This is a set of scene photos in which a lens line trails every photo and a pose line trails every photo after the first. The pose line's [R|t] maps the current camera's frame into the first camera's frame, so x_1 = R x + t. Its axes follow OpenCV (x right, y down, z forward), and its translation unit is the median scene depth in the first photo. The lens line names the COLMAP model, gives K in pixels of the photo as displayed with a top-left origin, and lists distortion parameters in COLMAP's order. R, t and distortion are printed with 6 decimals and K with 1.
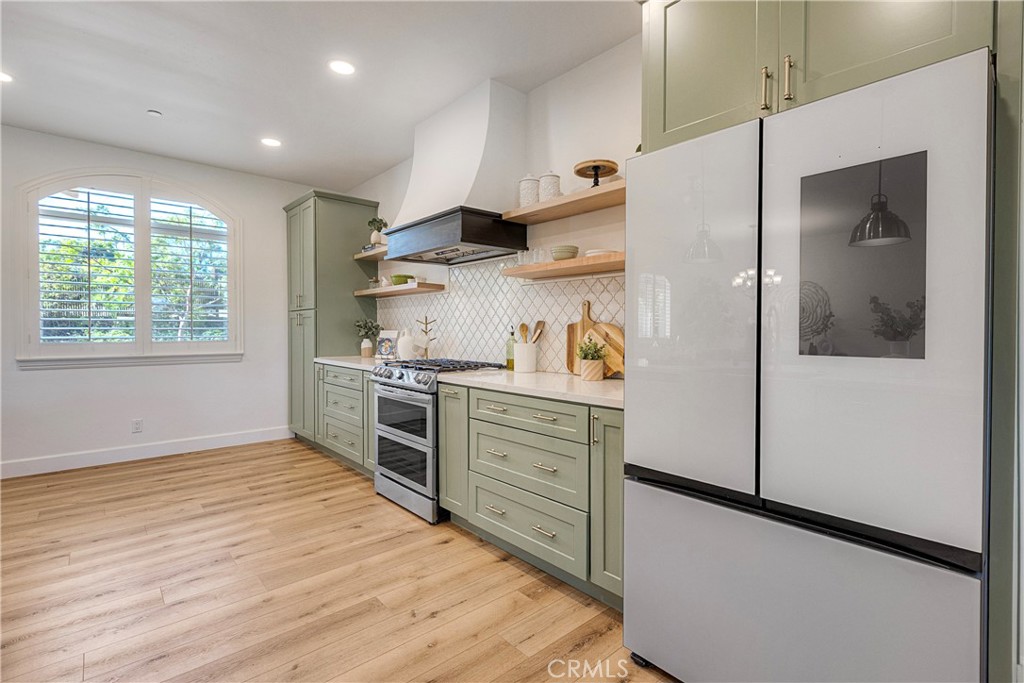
lens RADIAL K [[471.8, 0, 517.0], [0, 471.8, 336.4], [0, 0, 1]] dist [-0.000027, 0.000356]
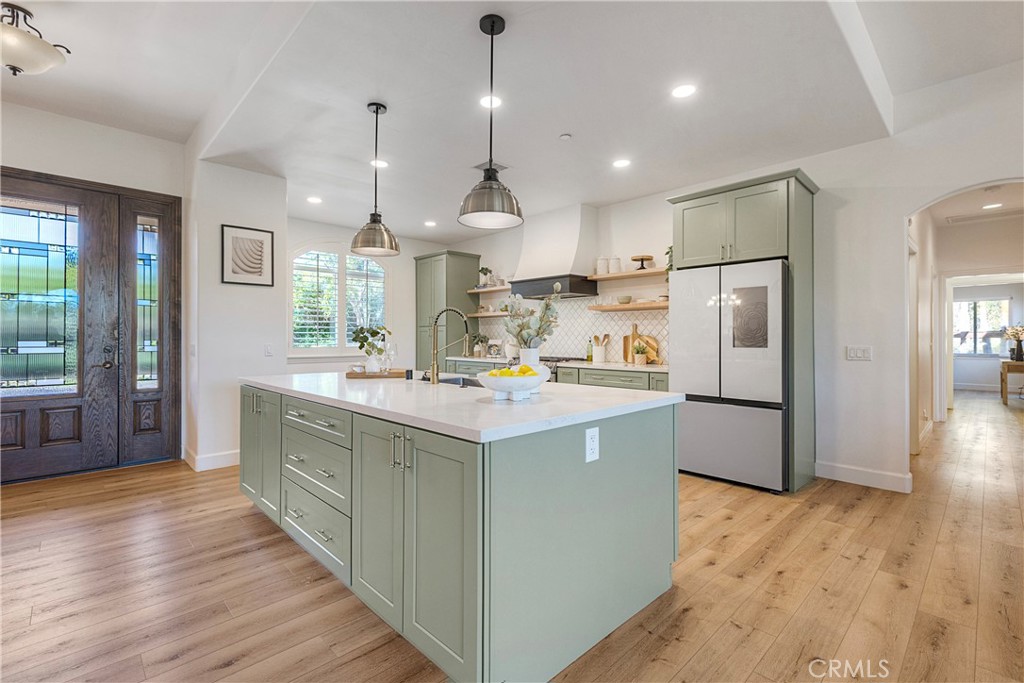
lens RADIAL K [[468.1, 0, 524.1], [0, 468.1, 335.1], [0, 0, 1]] dist [0.001582, -0.000270]
pose [[0.998168, -0.000974, 0.060500, -0.397220], [0.002254, 0.999775, -0.021088, 0.008682], [-0.060466, 0.021186, 0.997945, -0.826784]]
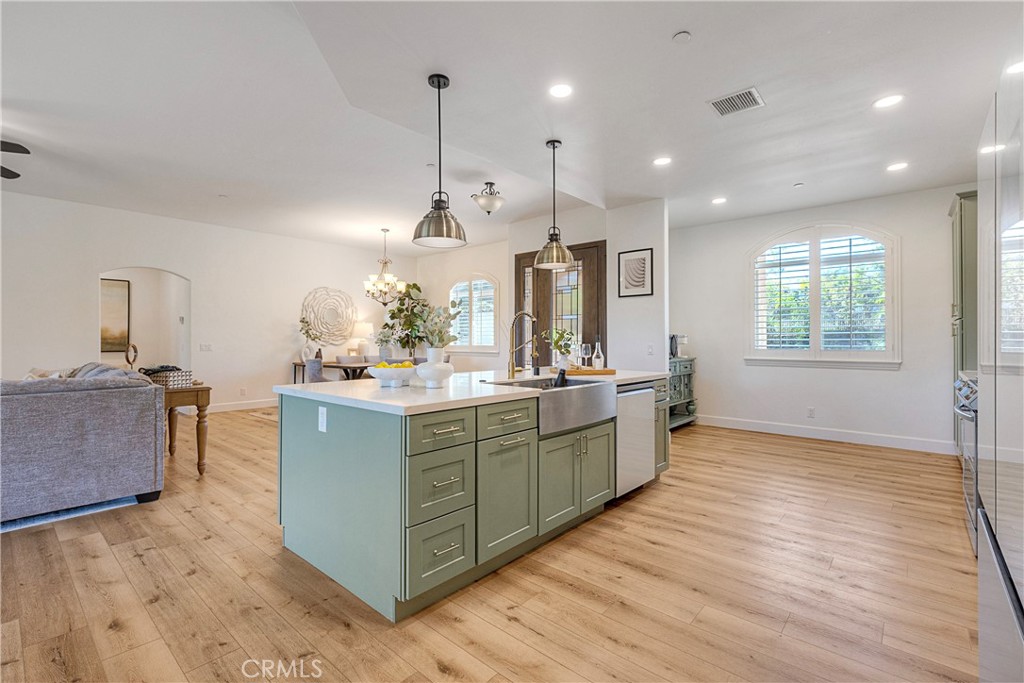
lens RADIAL K [[459.6, 0, 518.6], [0, 459.6, 337.1], [0, 0, 1]] dist [0.001200, -0.000475]
pose [[0.127442, -0.005525, -0.991831, 0.563036], [-0.015151, 0.999857, -0.007517, -0.001725], [0.991730, 0.015985, 0.127340, 0.015040]]
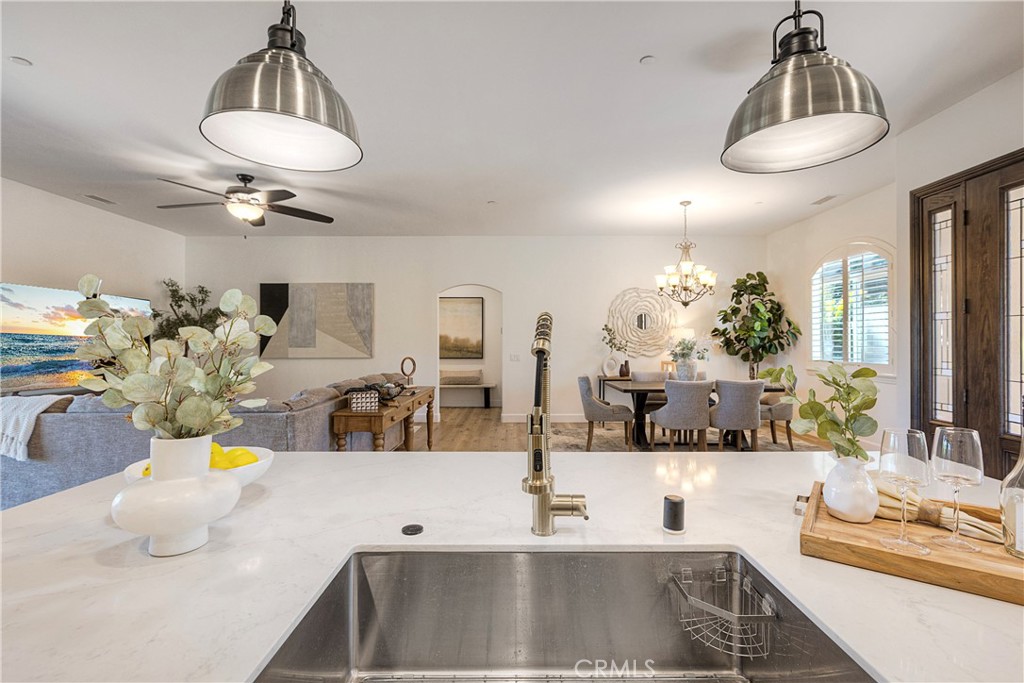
lens RADIAL K [[459.6, 0, 518.6], [0, 459.6, 337.1], [0, 0, 1]] dist [0.001200, -0.000475]
pose [[-0.659801, -0.007618, -0.751402, -0.254245], [-0.011539, 0.999933, -0.000005, -0.052701], [0.751352, 0.008667, -0.659845, 0.344232]]
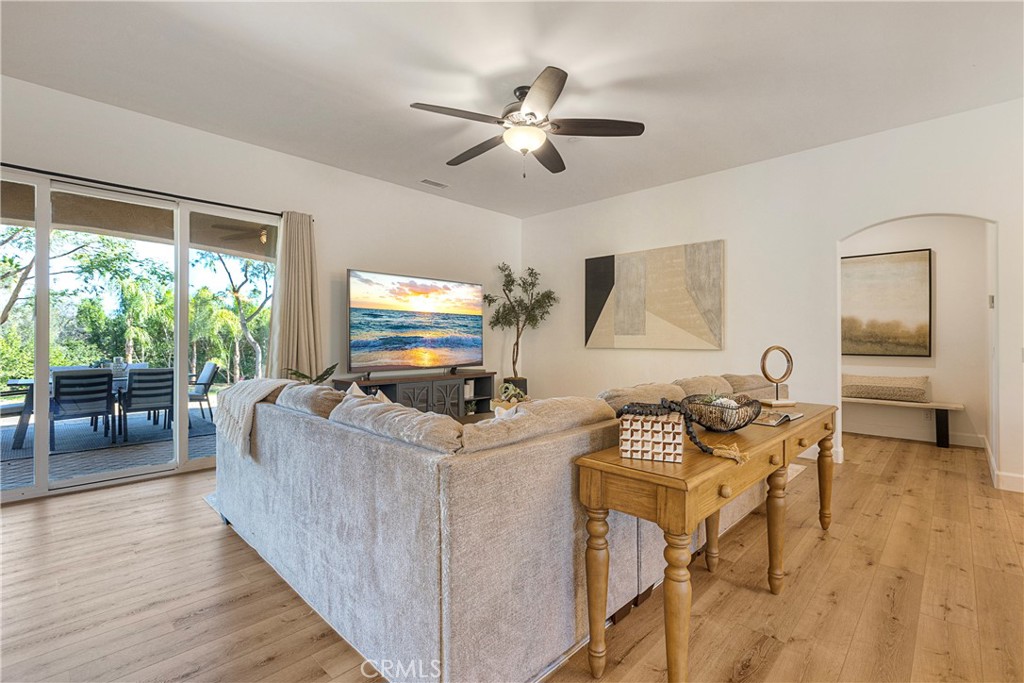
lens RADIAL K [[459.6, 0, 518.6], [0, 459.6, 337.1], [0, 0, 1]] dist [0.001200, -0.000475]
pose [[-0.996554, -0.002244, -0.082911, -0.737450], [-0.003404, 0.999898, 0.013850, 0.002982], [0.082872, 0.014084, -0.996461, -0.299300]]
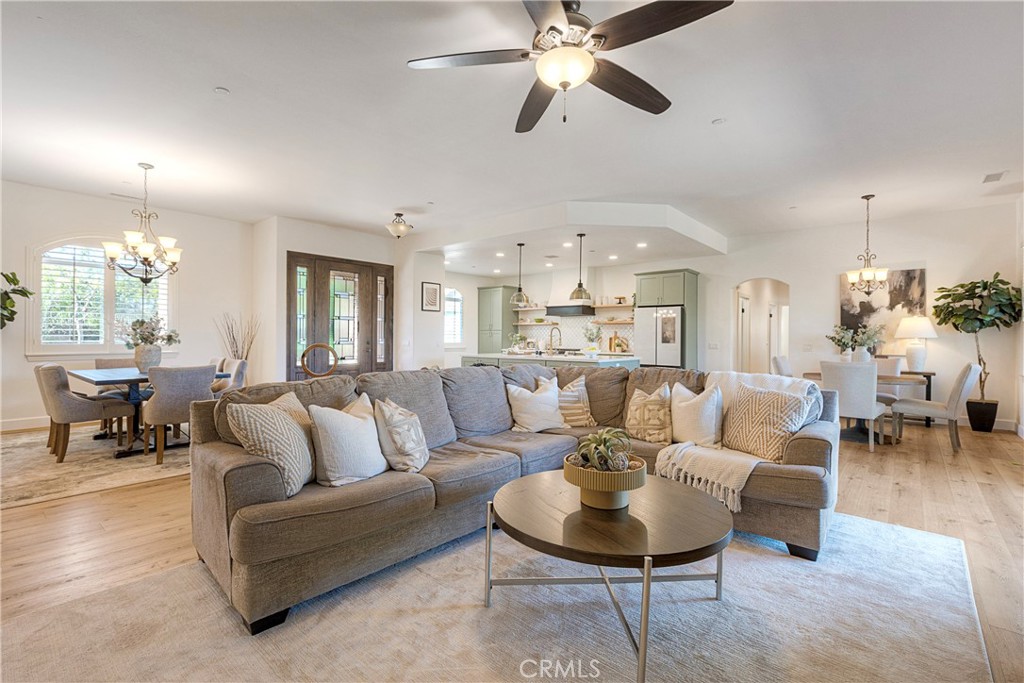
lens RADIAL K [[500.0, 0, 524.5], [0, 500.0, 338.7], [0, 0, 1]] dist [0.000648, 0.000000]
pose [[0.985079, 0.004812, 0.172034, -1.164769], [-0.002653, 0.999915, -0.012778, 0.032863], [-0.172081, 0.012131, 0.985008, -2.590470]]
